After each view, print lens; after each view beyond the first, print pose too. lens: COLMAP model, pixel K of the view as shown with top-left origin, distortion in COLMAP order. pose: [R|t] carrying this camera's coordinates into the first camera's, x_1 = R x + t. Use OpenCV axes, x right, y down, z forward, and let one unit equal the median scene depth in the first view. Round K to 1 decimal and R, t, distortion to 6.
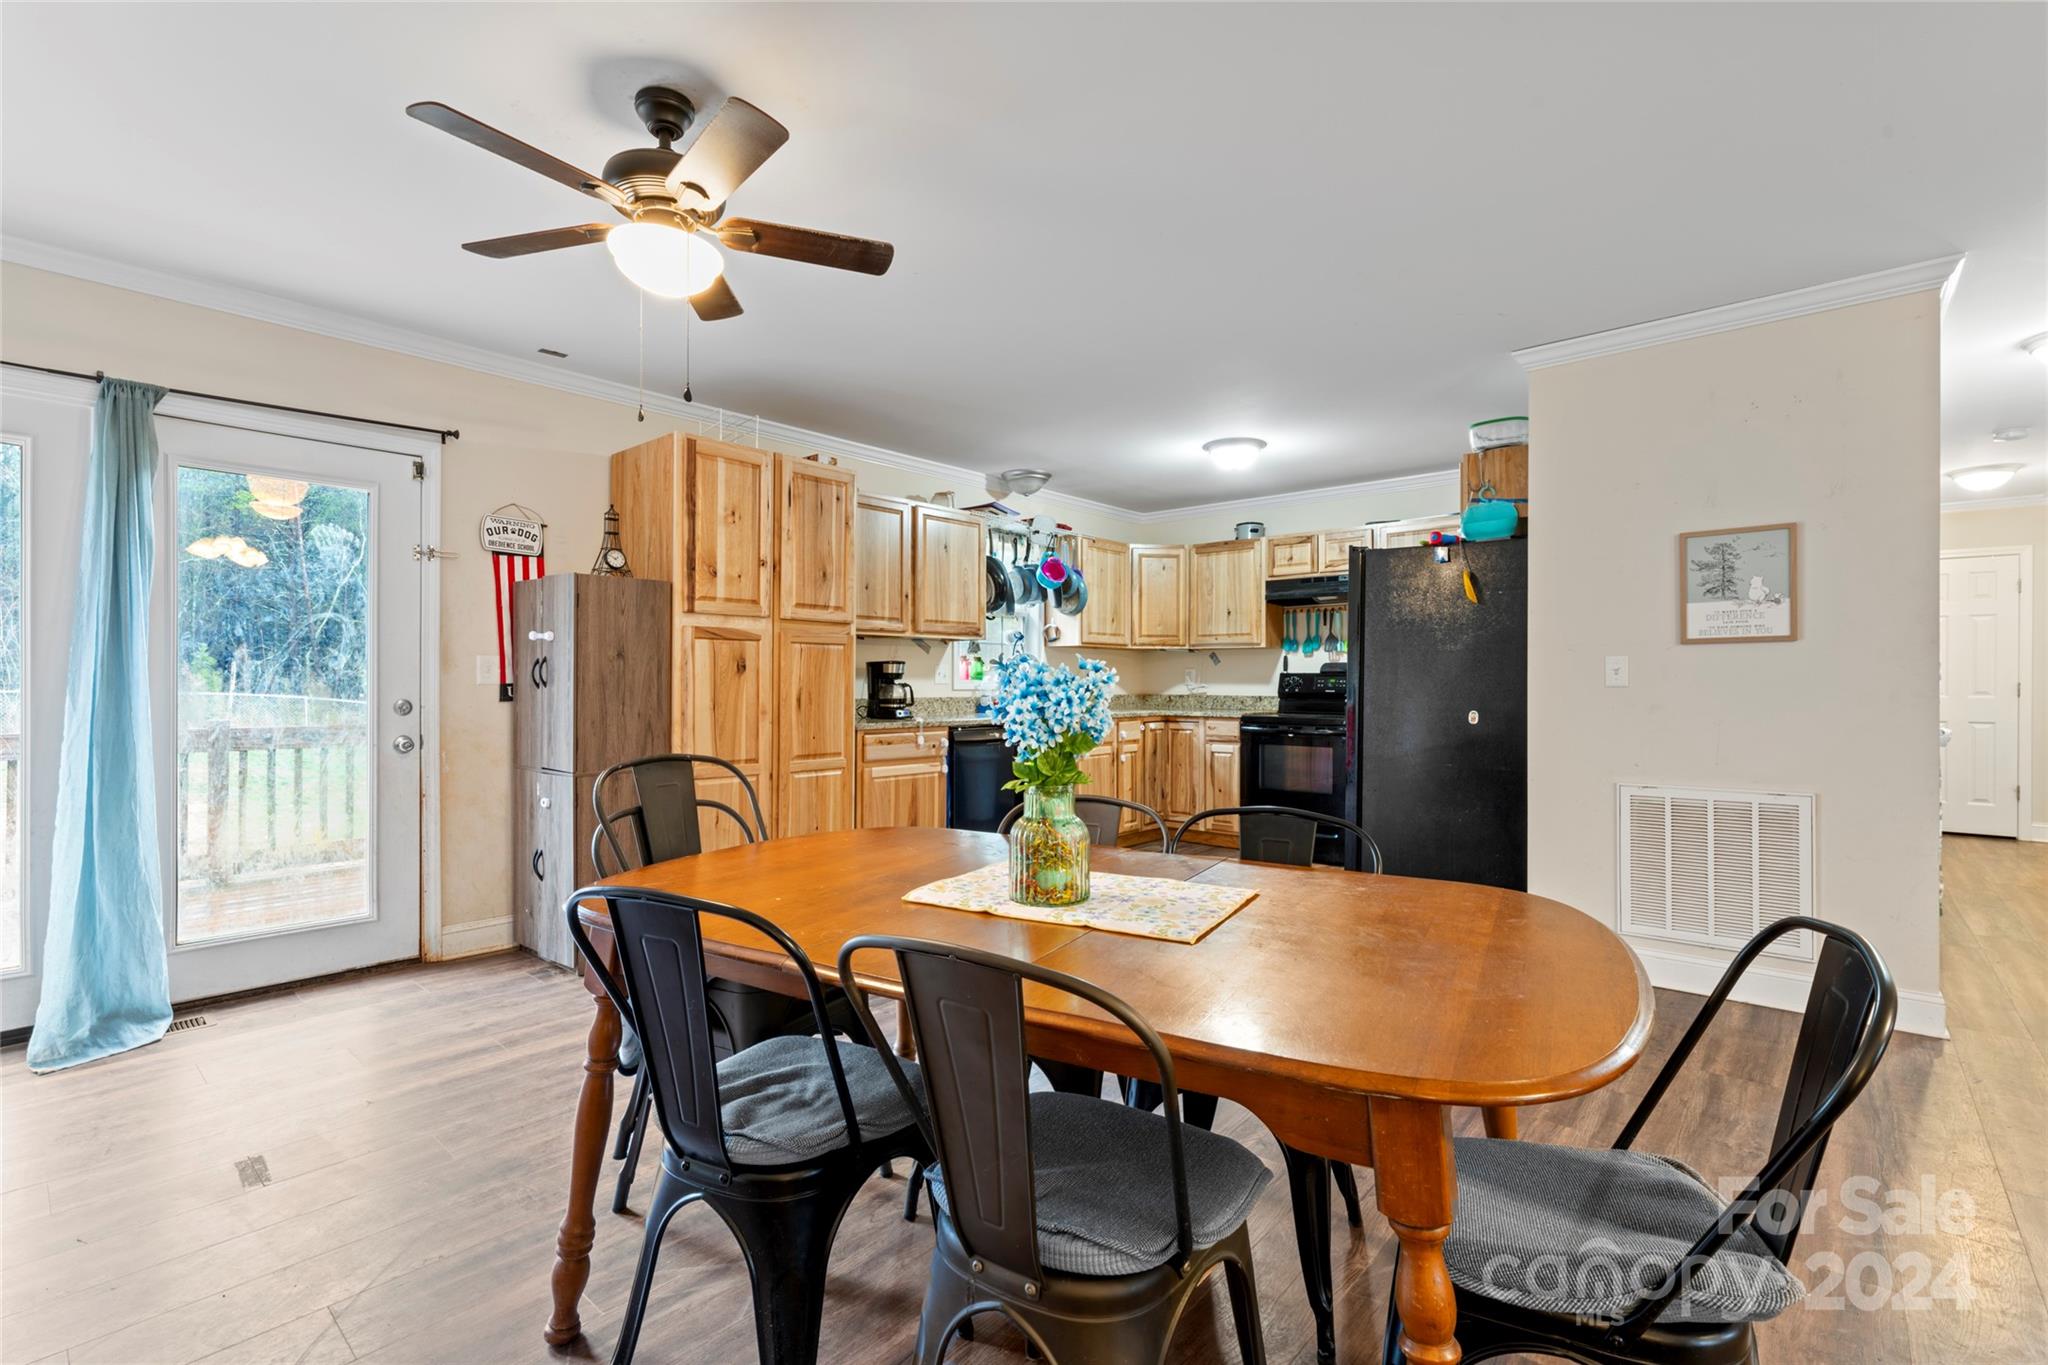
lens RADIAL K [[917.2, 0, 1017.8], [0, 917.2, 684.1], [0, 0, 1]] dist [-0.003357, 0.000541]
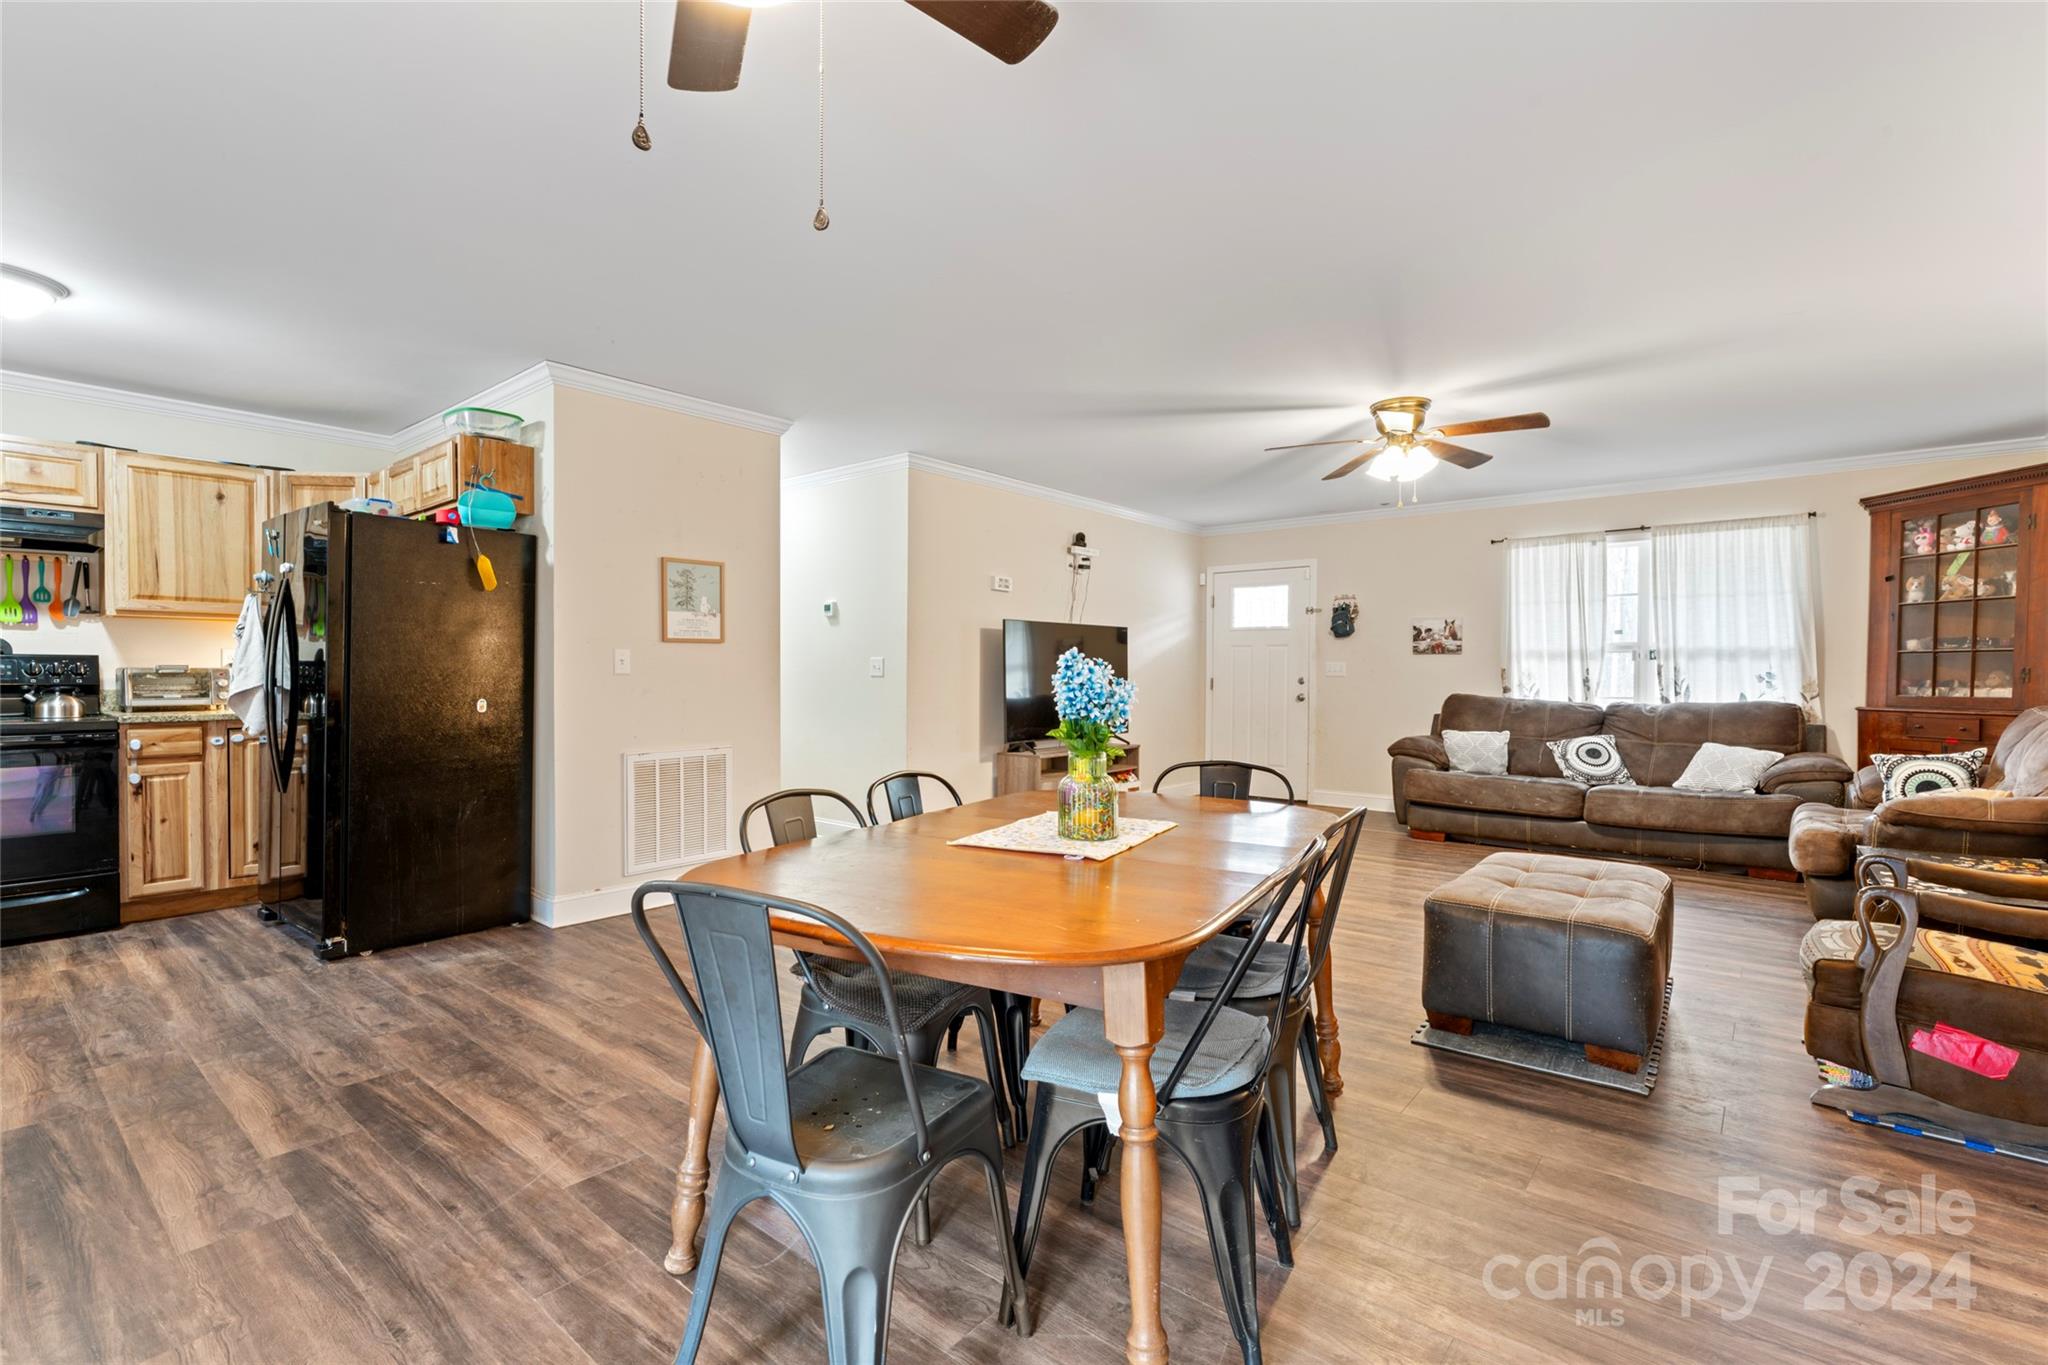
lens RADIAL K [[917.2, 0, 1017.8], [0, 917.2, 684.1], [0, 0, 1]] dist [-0.003357, 0.000541]
pose [[-0.031511, -0.015316, 0.999386, -0.511833], [-0.002507, 0.999881, 0.015245, -0.003585], [-0.999500, -0.002025, -0.031546, 0.451875]]
